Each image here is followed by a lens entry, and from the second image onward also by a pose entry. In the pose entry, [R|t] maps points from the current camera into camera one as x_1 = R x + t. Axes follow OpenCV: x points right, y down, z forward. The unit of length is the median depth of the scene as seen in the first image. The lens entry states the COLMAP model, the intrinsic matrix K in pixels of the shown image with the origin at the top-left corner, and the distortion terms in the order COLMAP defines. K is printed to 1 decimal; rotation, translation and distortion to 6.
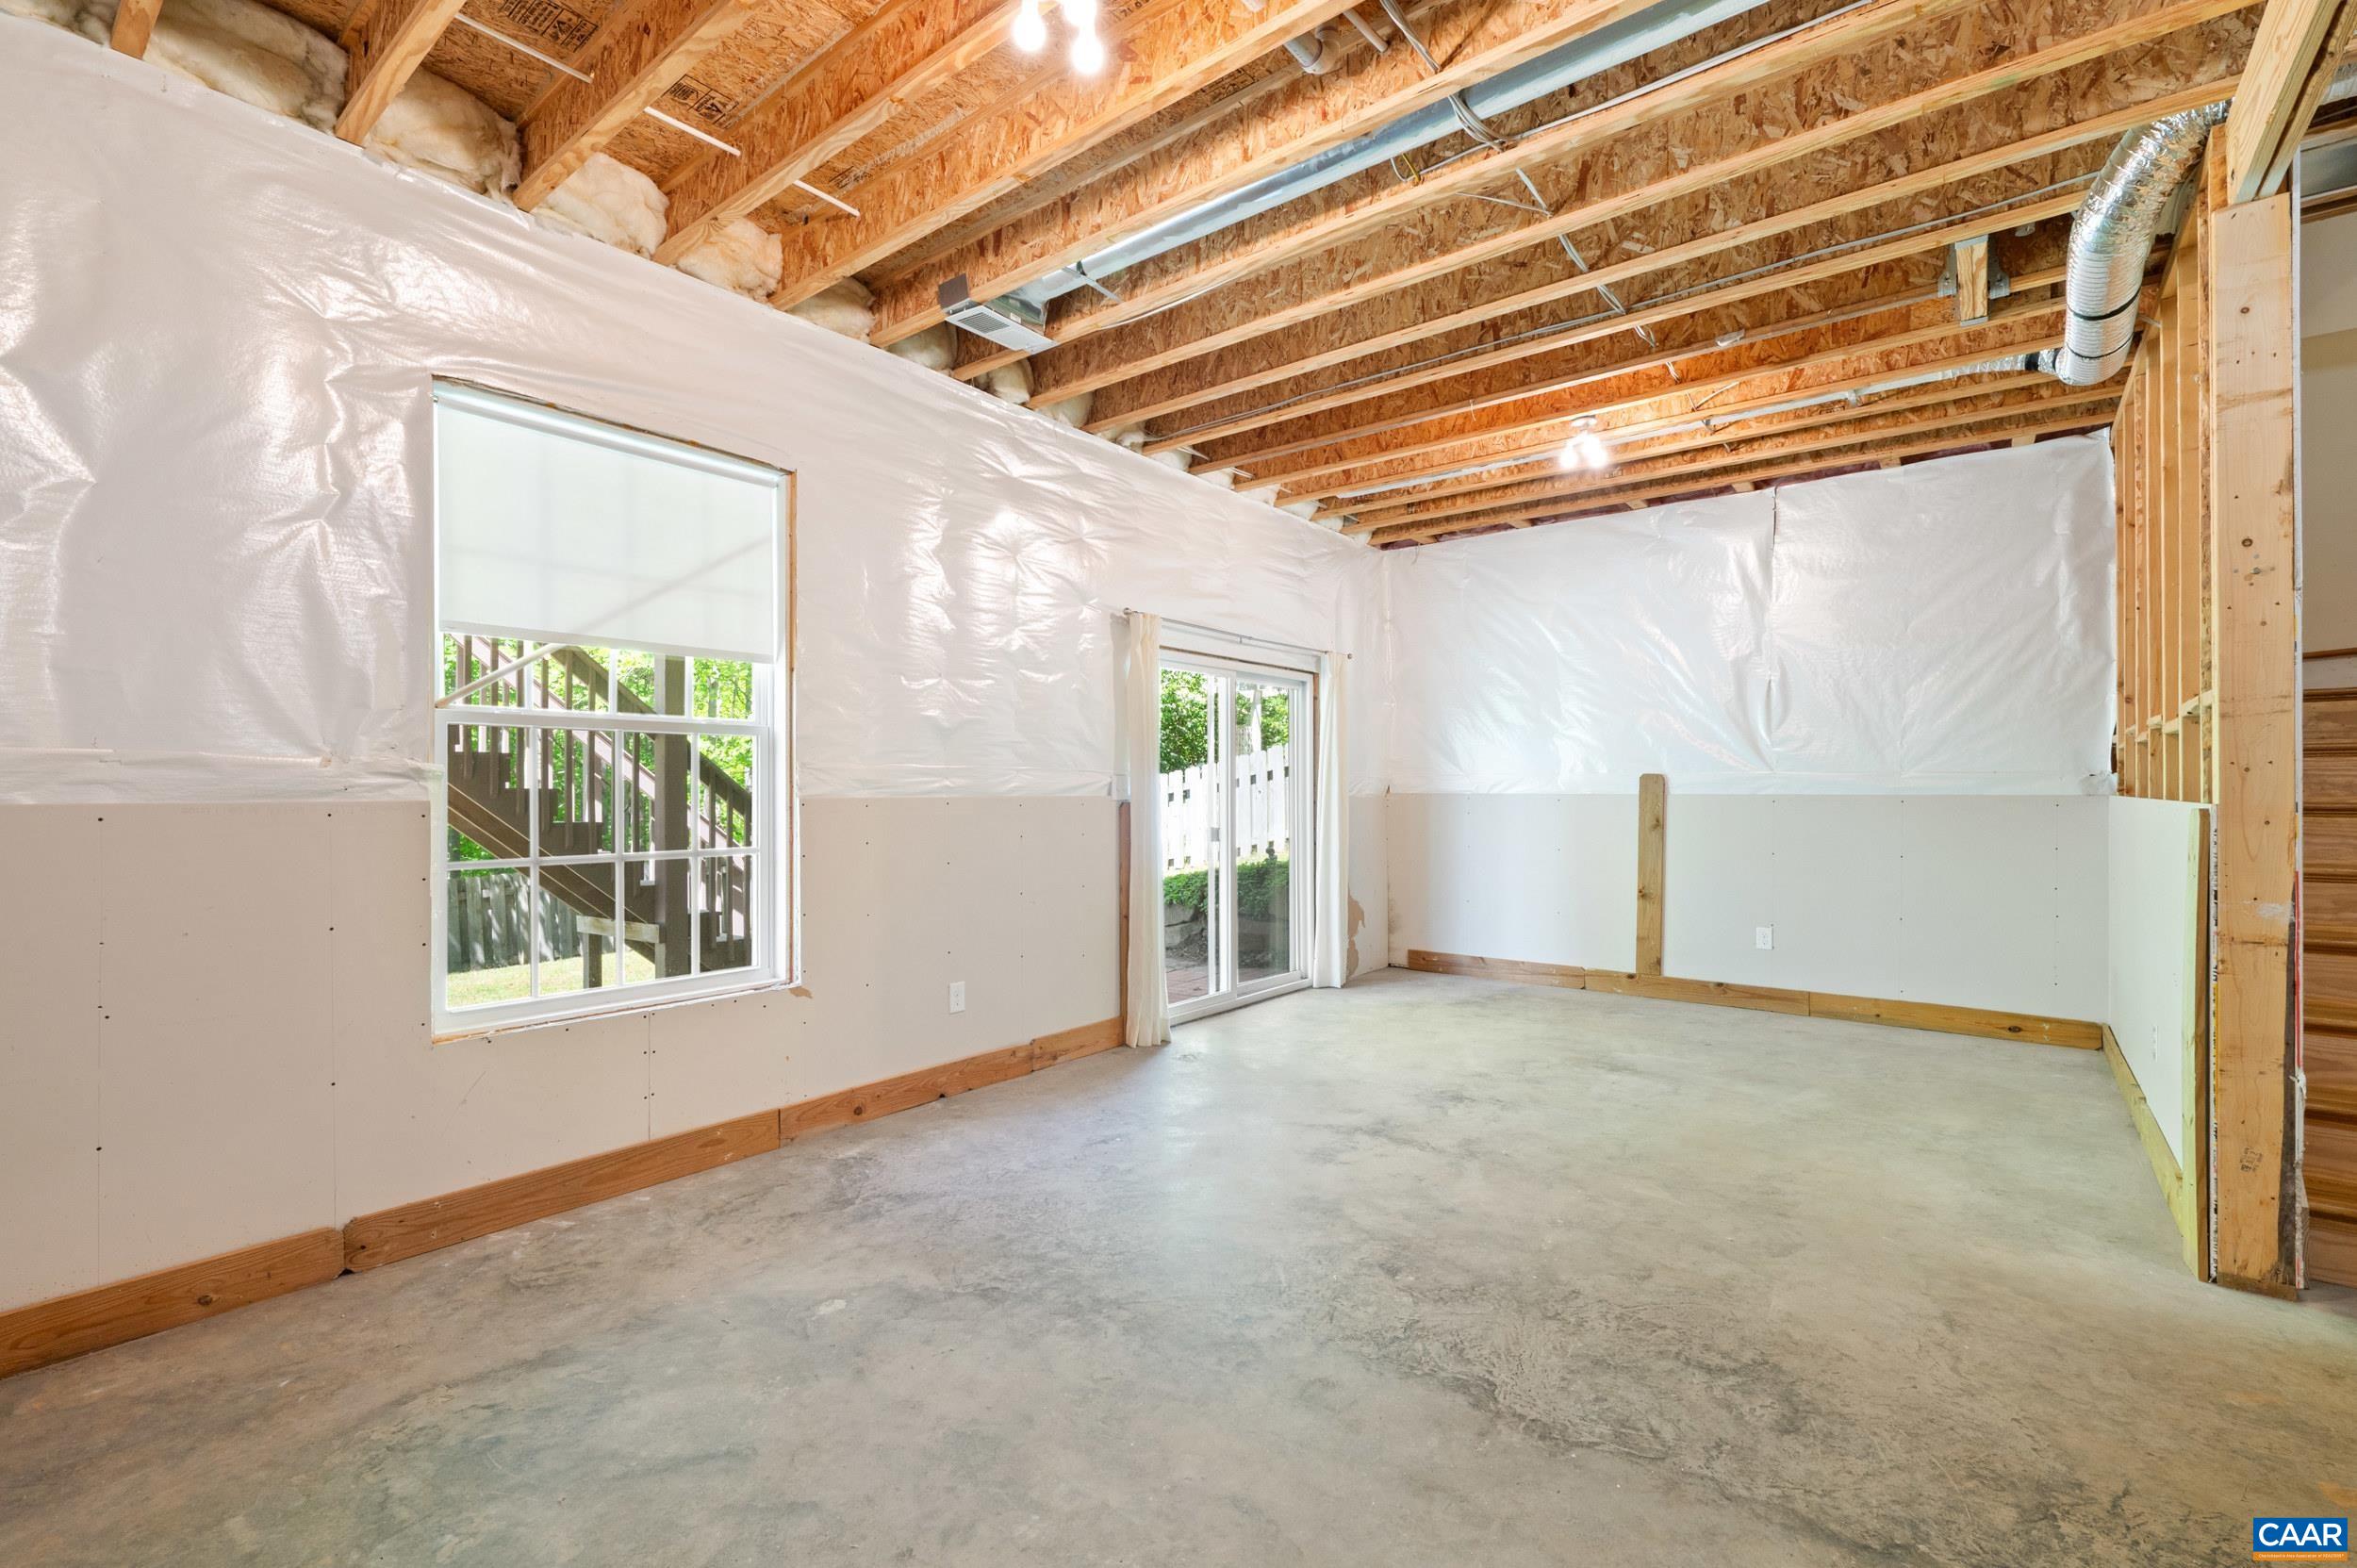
lens RADIAL K [[1033.0, 0, 1185.5], [0, 1033.0, 782.6], [0, 0, 1]] dist [-0.000473, 0.000049]
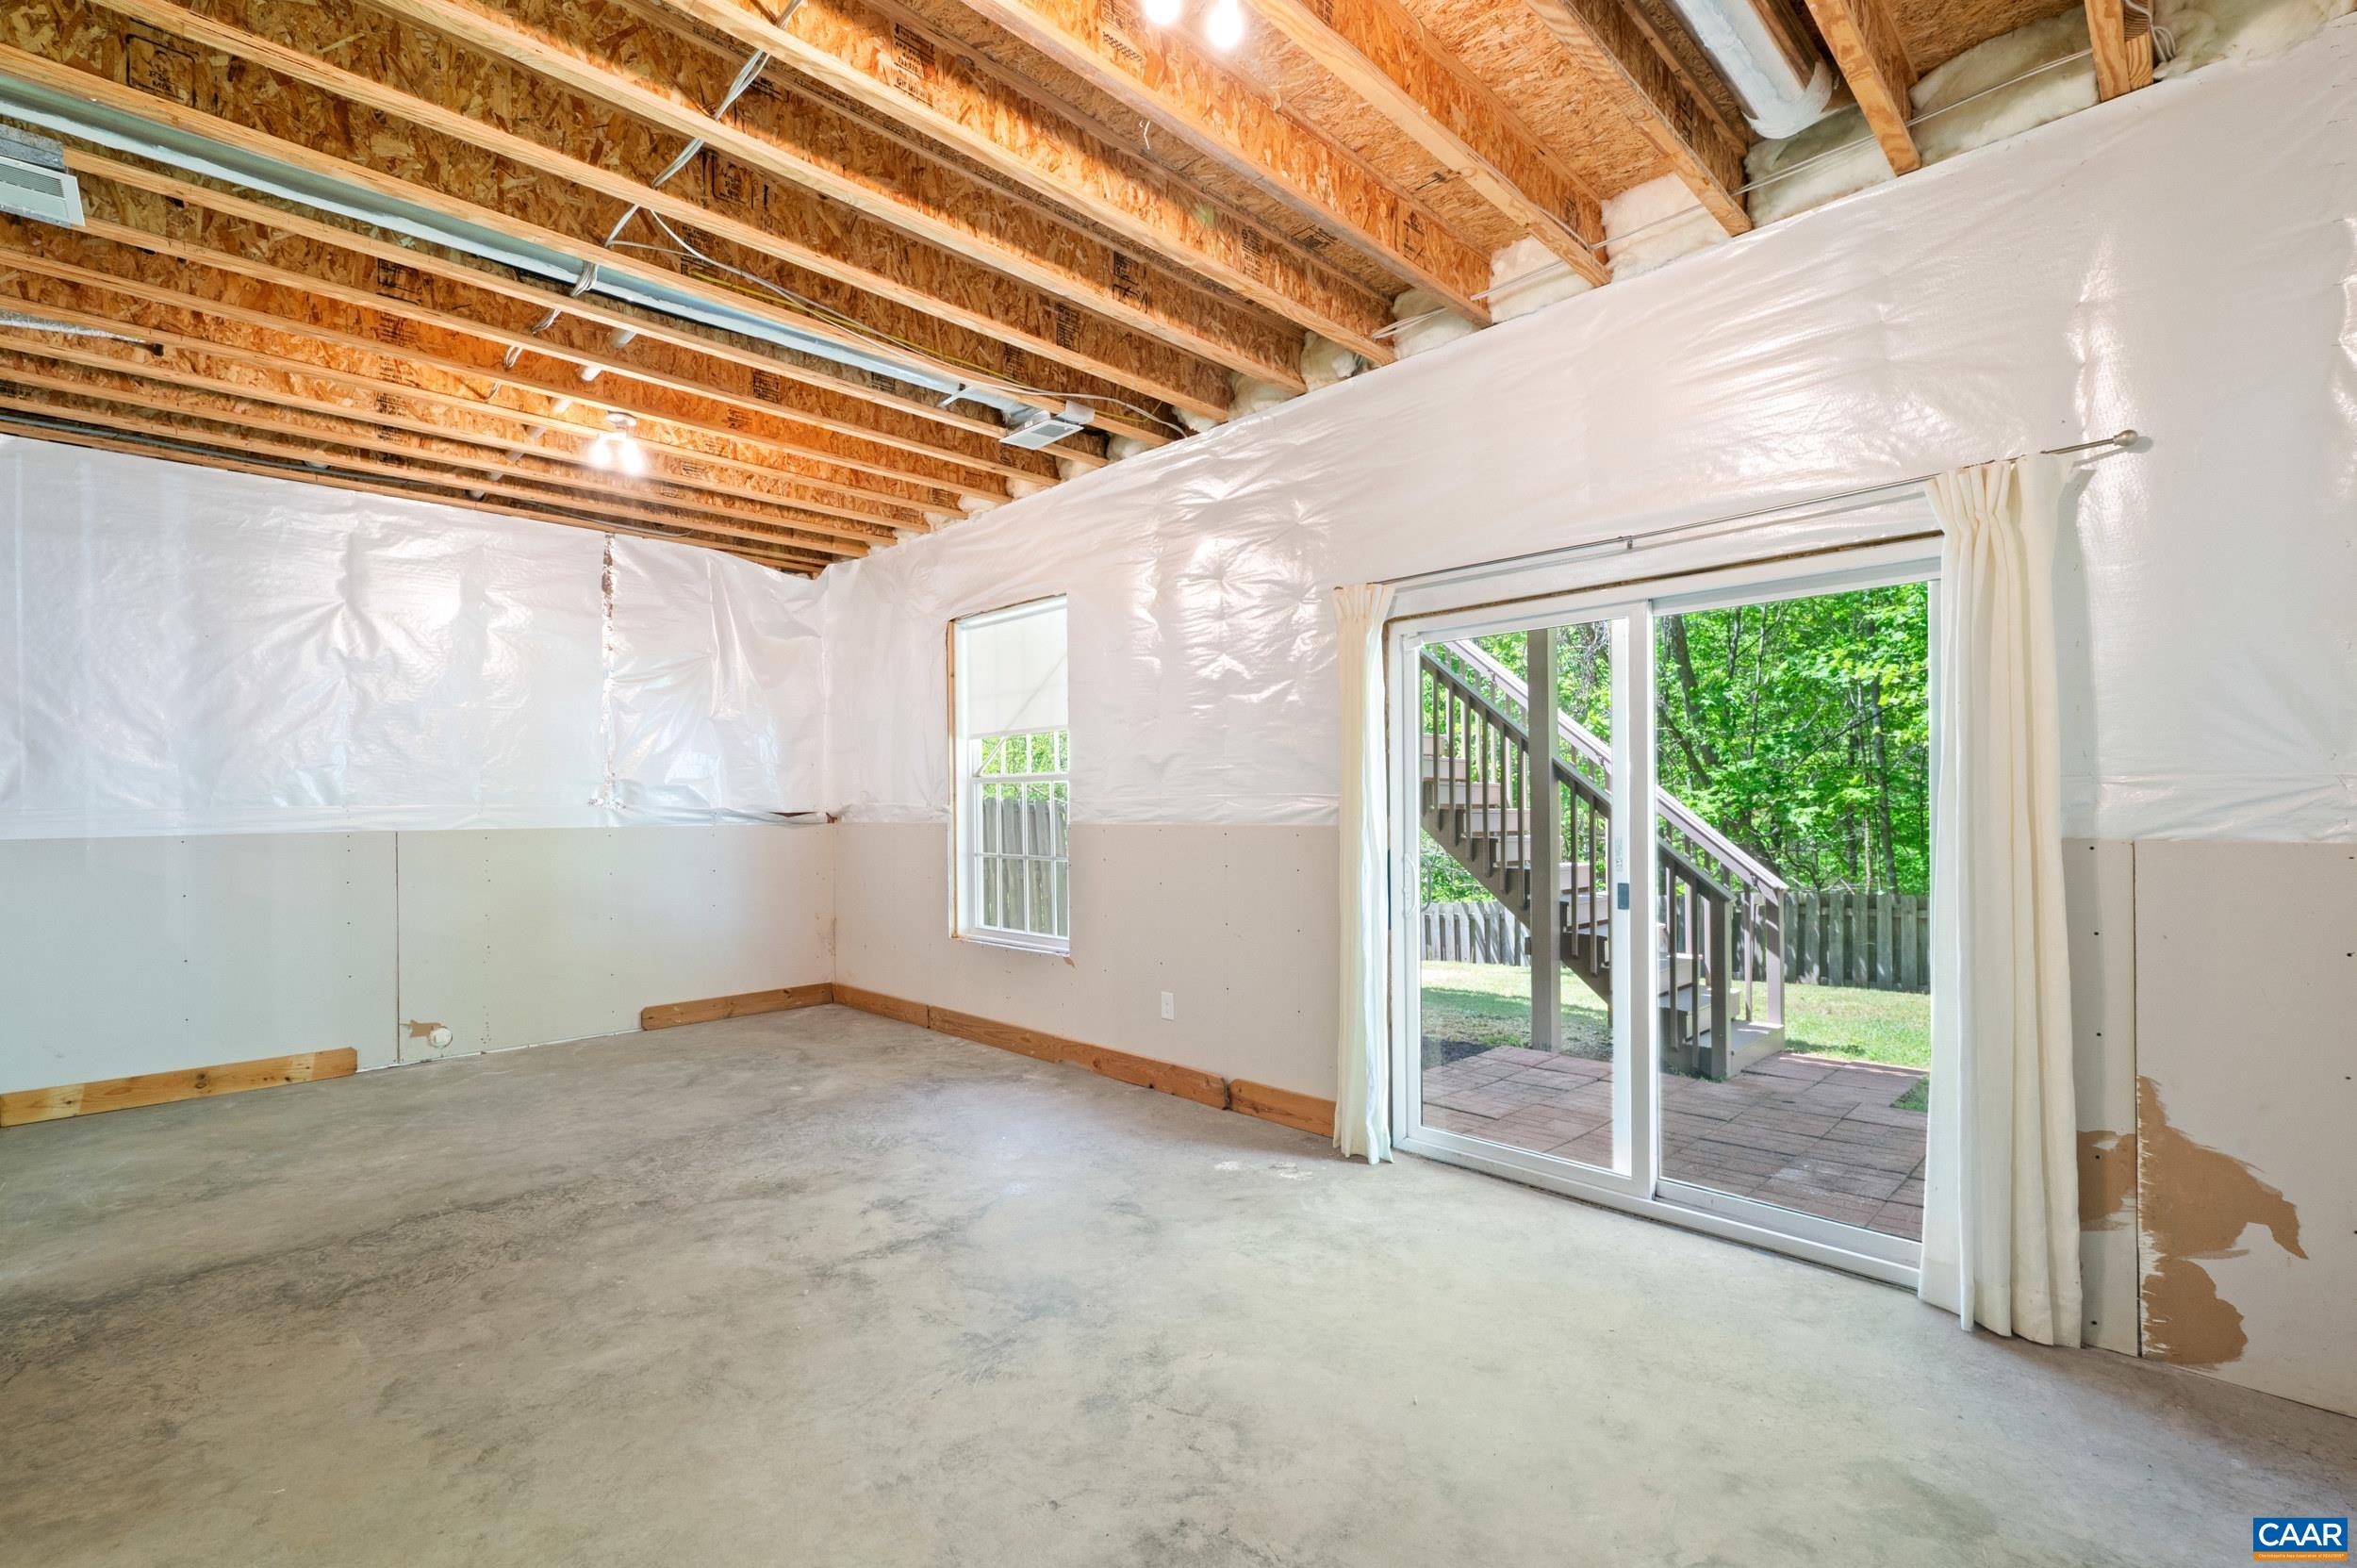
lens RADIAL K [[1037.1, 0, 1170.9], [0, 1037.1, 802.6], [0, 0, 1]] dist [-0.001609, 0.000080]
pose [[-0.133995, 0.000490, -0.990982, 1.204330], [0.019326, 0.999811, -0.002119, -0.009664], [0.990793, -0.019436, -0.133980, 1.586138]]
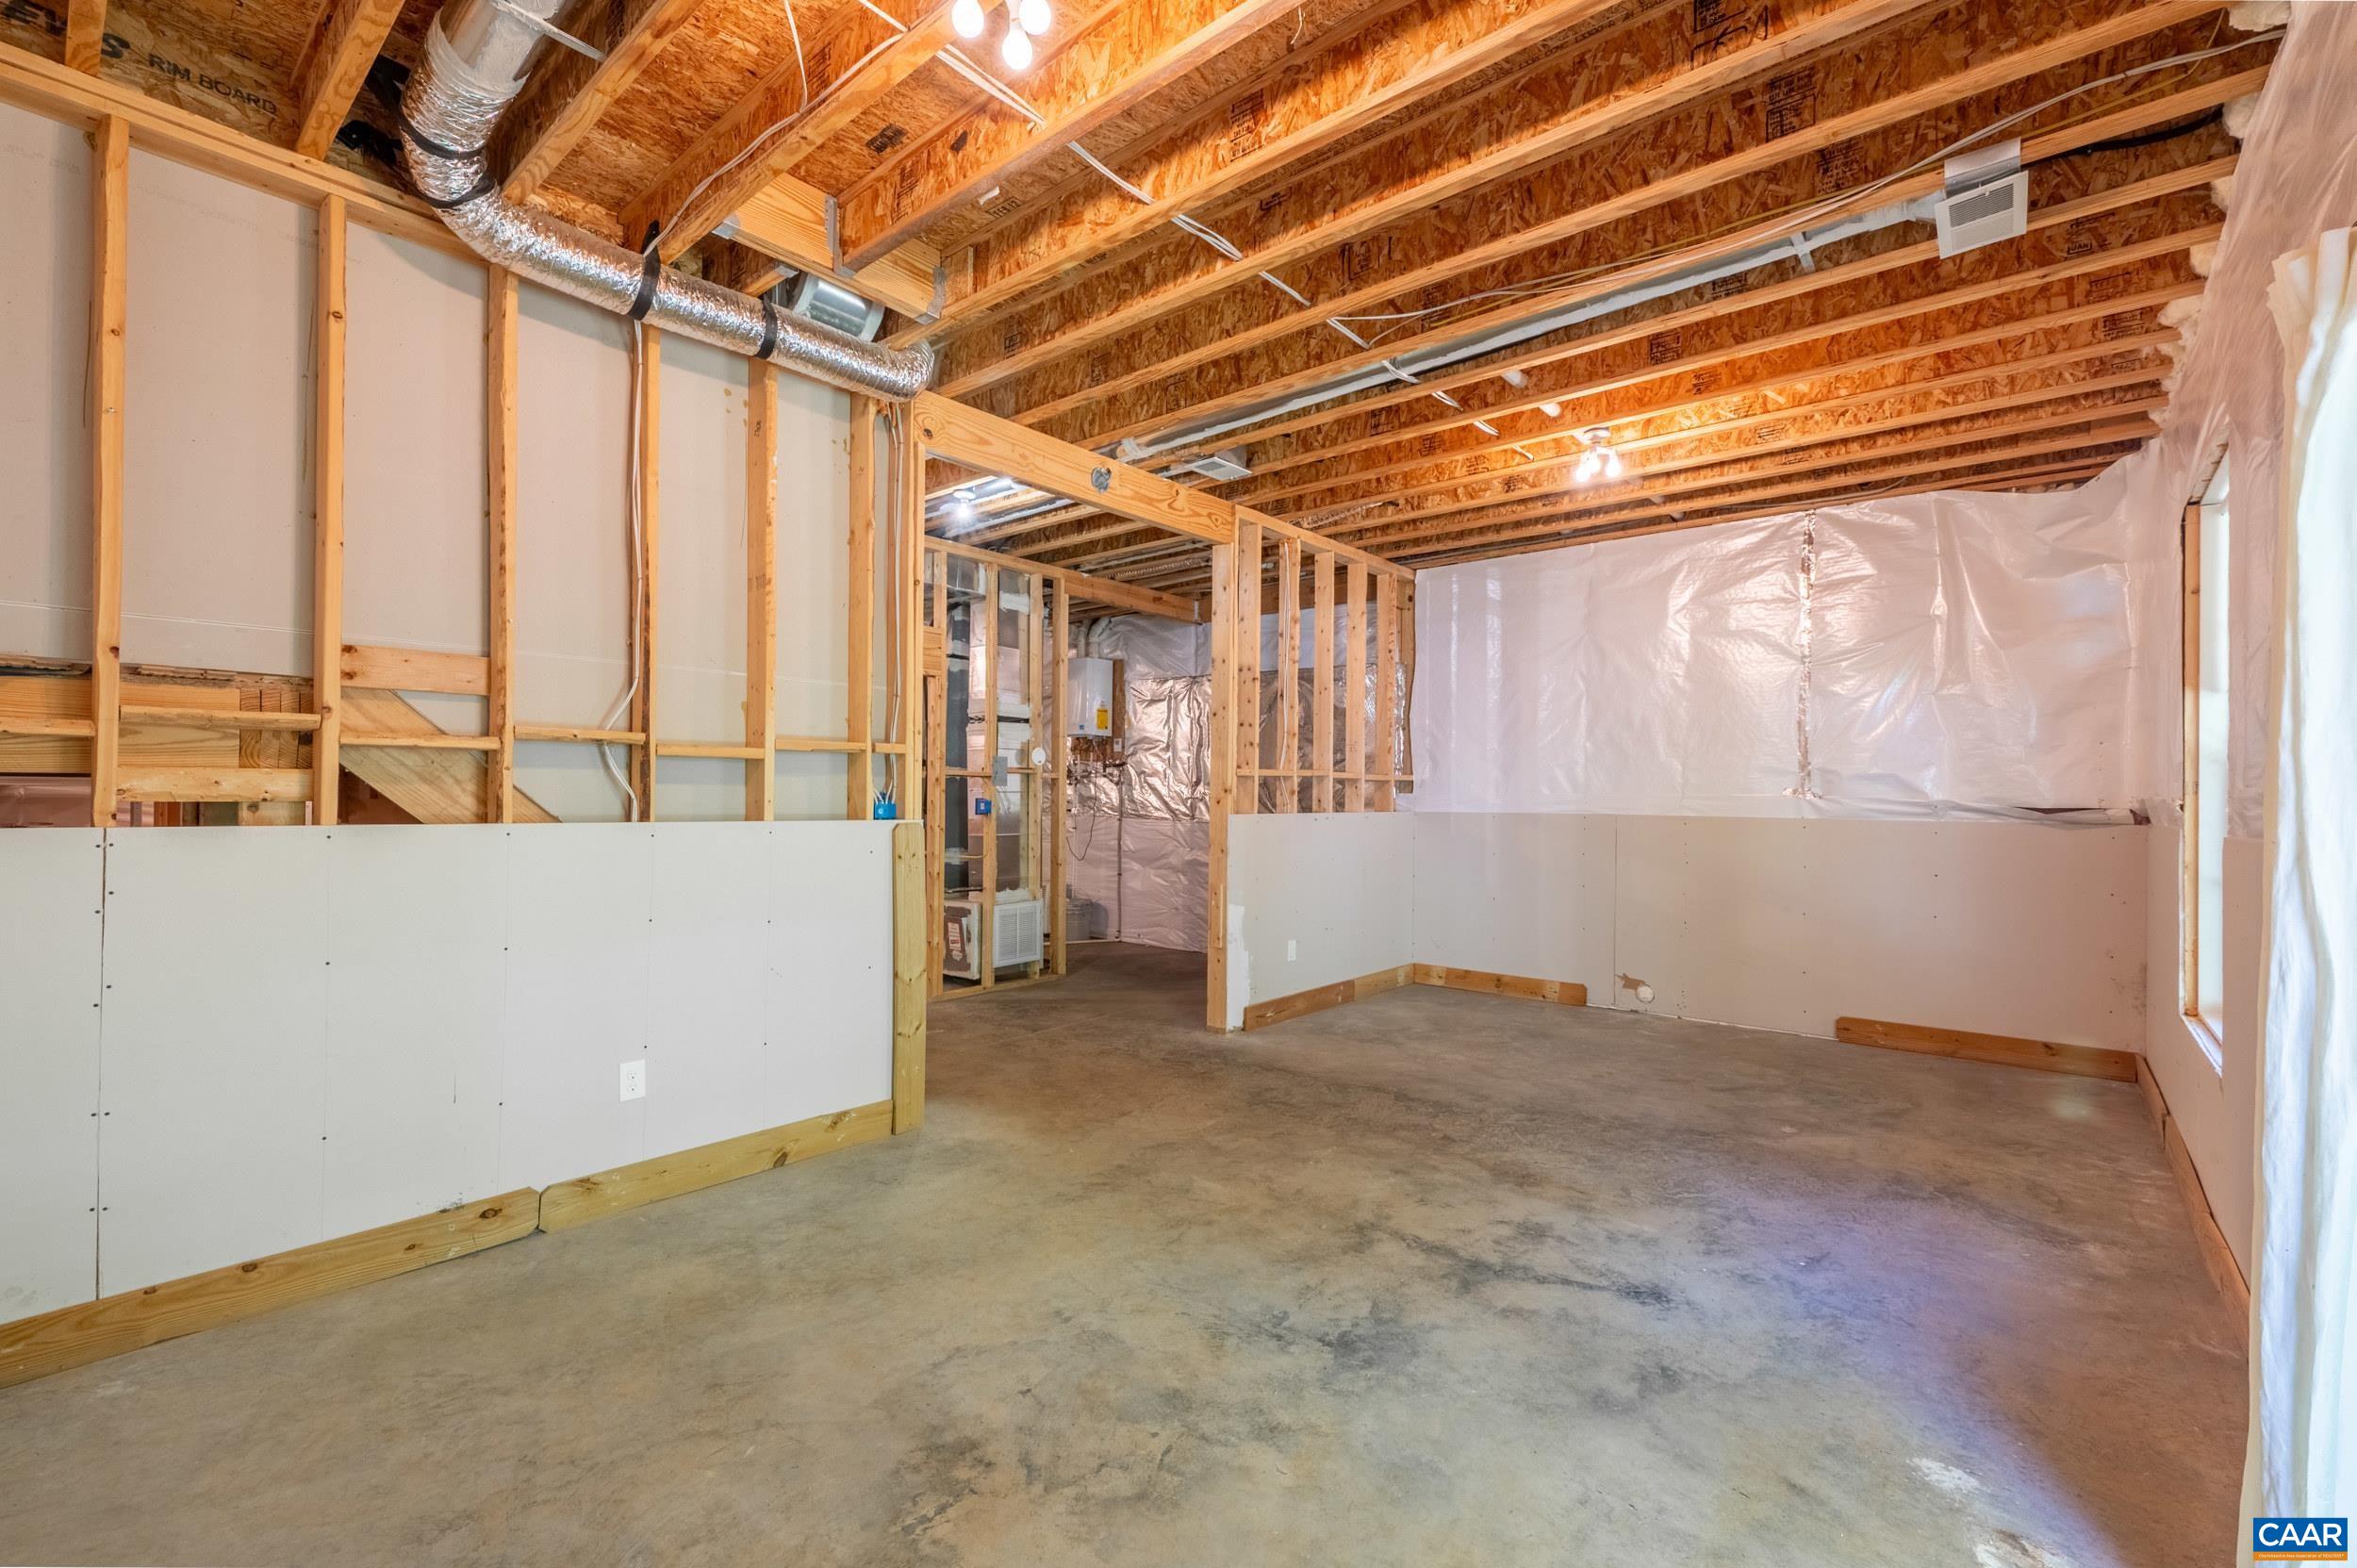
lens RADIAL K [[1004.2, 0, 1178.5], [0, 1004.2, 784.0], [0, 0, 1]] dist [-0.000884, -0.000028]
pose [[-0.998927, -0.006045, 0.045916, 0.452144], [-0.007012, 0.999757, -0.020919, -0.004005], [-0.045778, -0.021219, -0.998726, 2.140727]]
